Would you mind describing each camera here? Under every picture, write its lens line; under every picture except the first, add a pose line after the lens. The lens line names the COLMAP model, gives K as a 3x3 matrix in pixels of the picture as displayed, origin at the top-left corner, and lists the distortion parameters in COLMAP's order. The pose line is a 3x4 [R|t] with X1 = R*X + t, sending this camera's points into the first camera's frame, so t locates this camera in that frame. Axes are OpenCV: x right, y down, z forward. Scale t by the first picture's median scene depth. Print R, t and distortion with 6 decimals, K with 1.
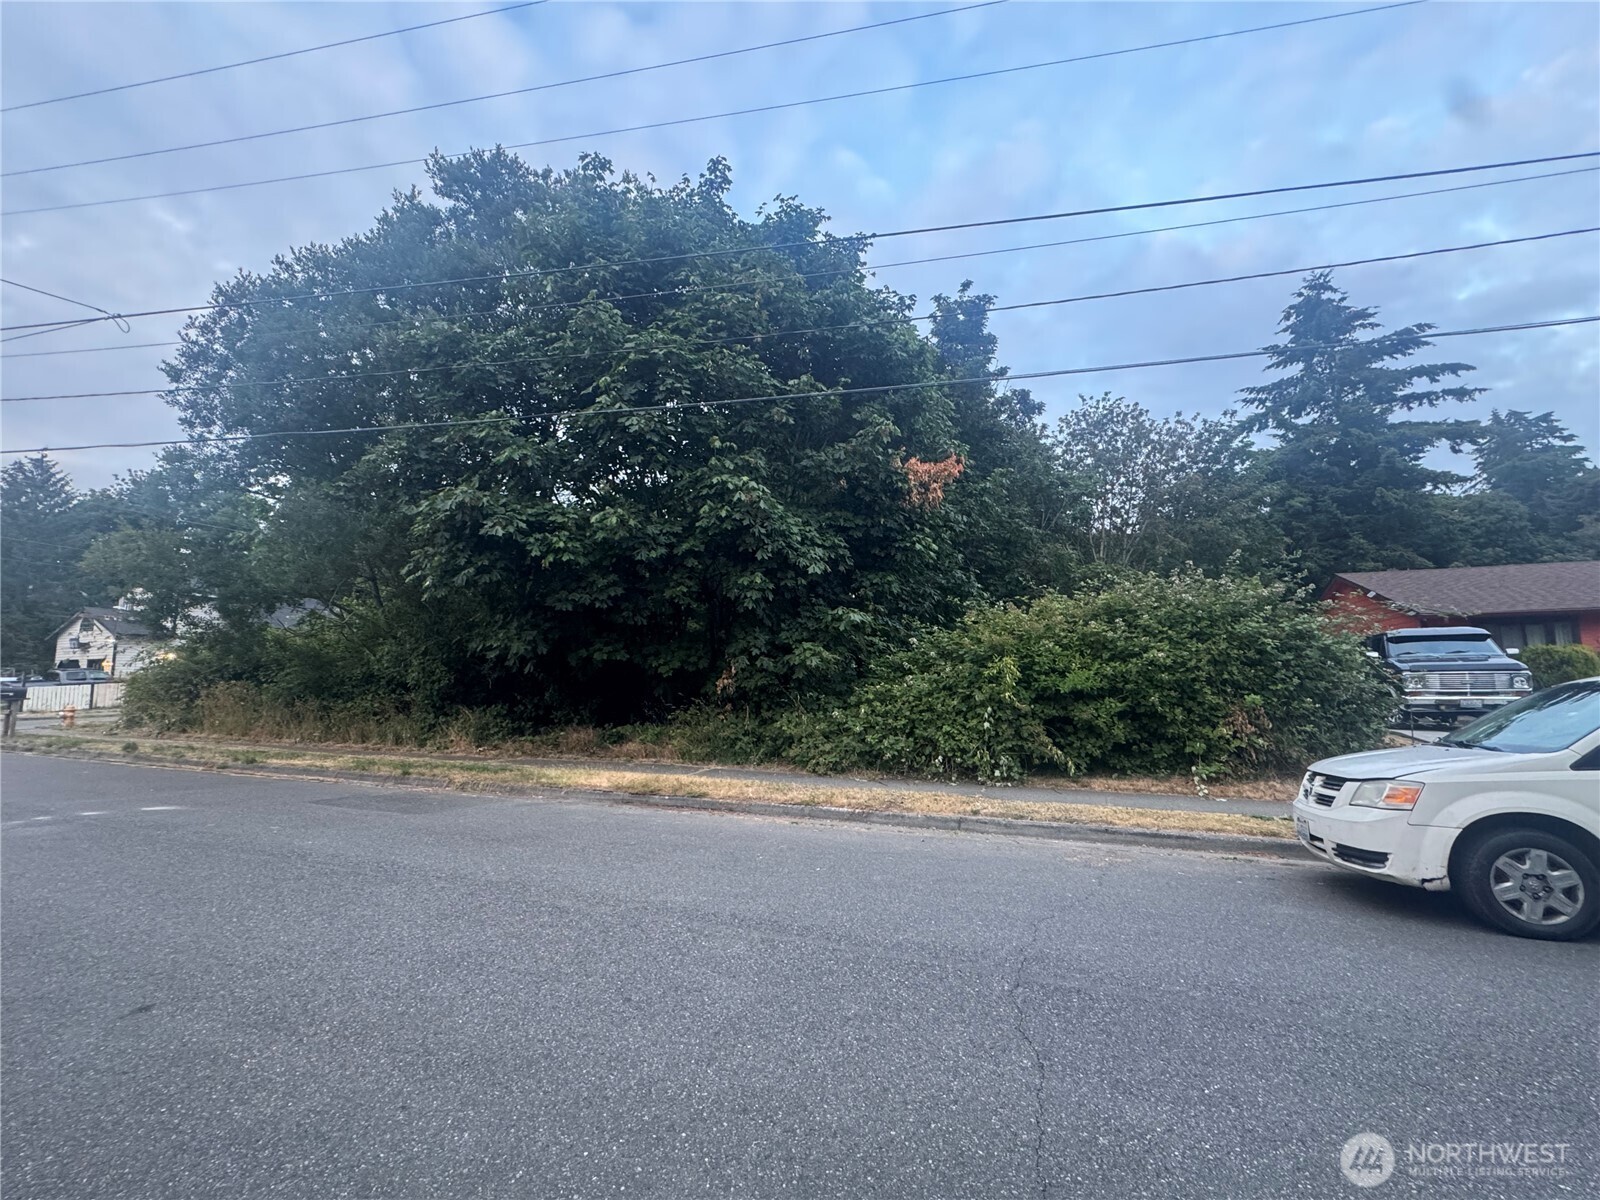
lens RADIAL K [[694.7, 0, 793.9], [0, 694.7, 600.0], [0, 0, 1]] dist [-0.003835, 0.000348]
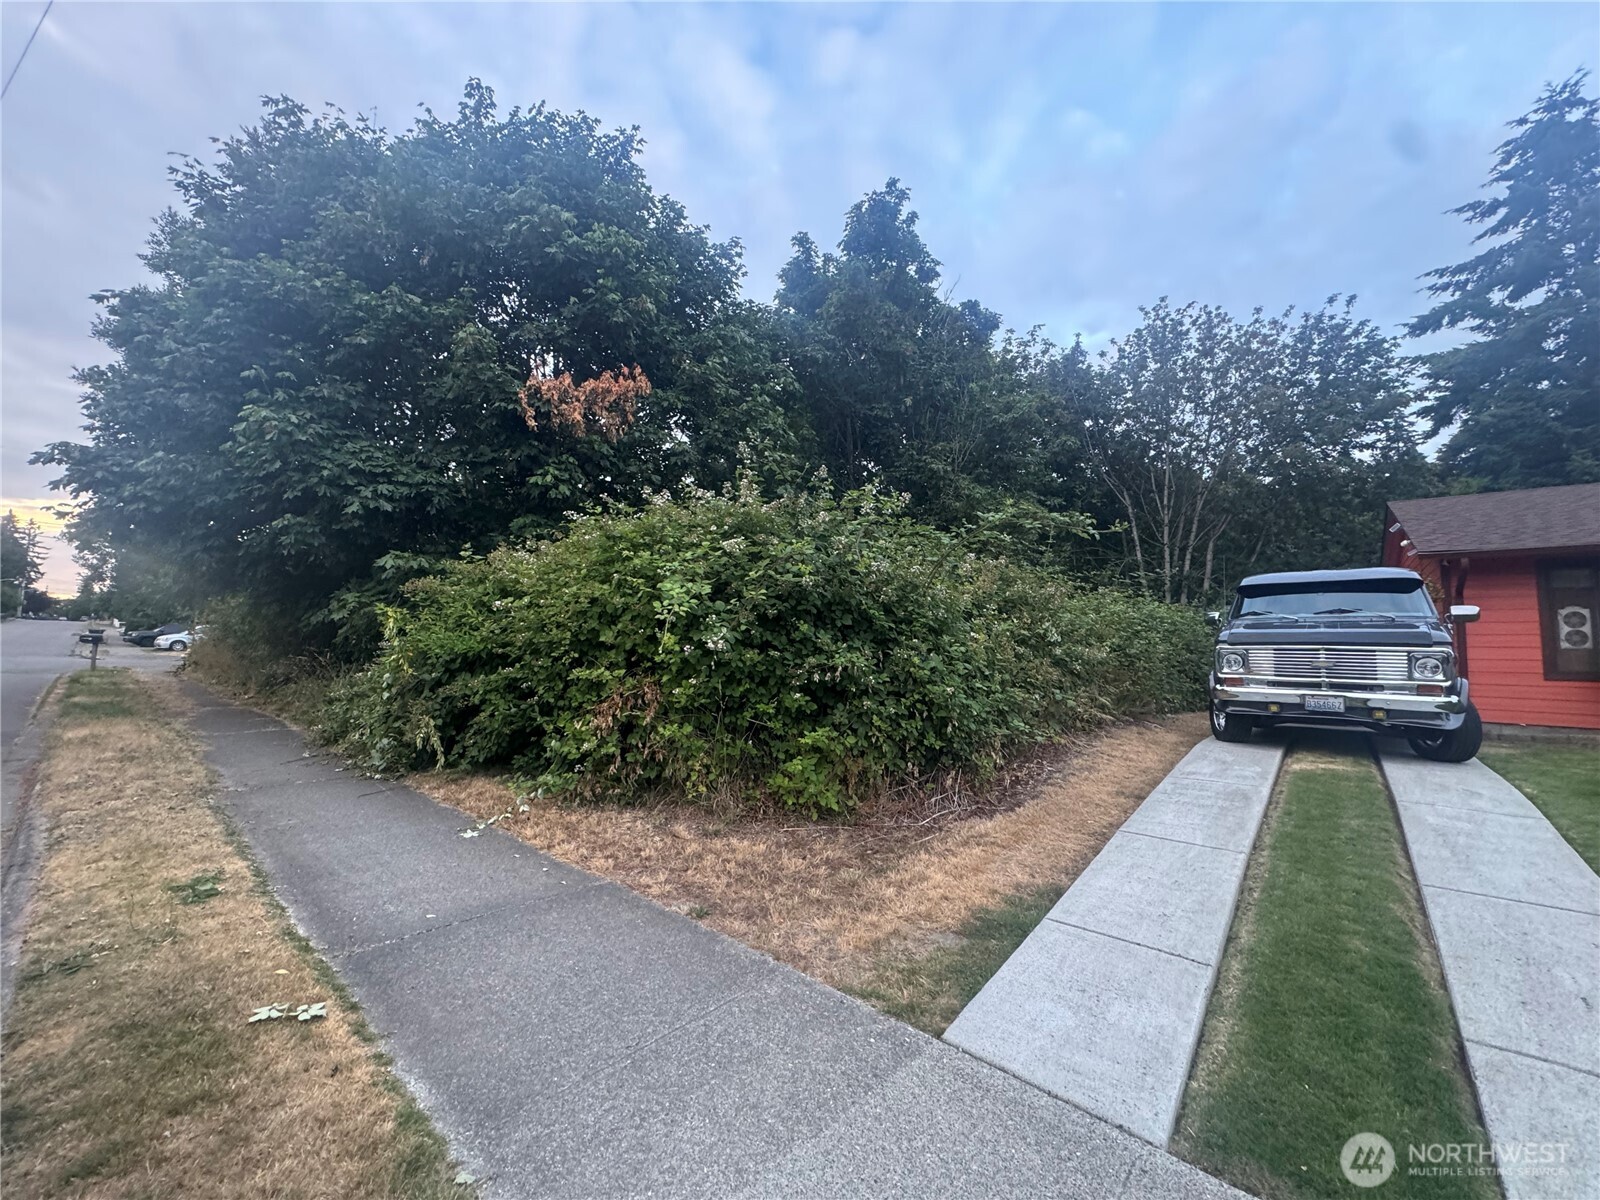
lens RADIAL K [[639.6, 0, 802.9], [0, 639.6, 603.6], [0, 0, 1]] dist [0.003653, -0.000470]
pose [[0.952273, -0.001168, -0.305245, 0.839996], [0.015760, 0.998847, 0.045343, 0.046375], [0.304841, -0.047990, 0.951194, 0.451186]]
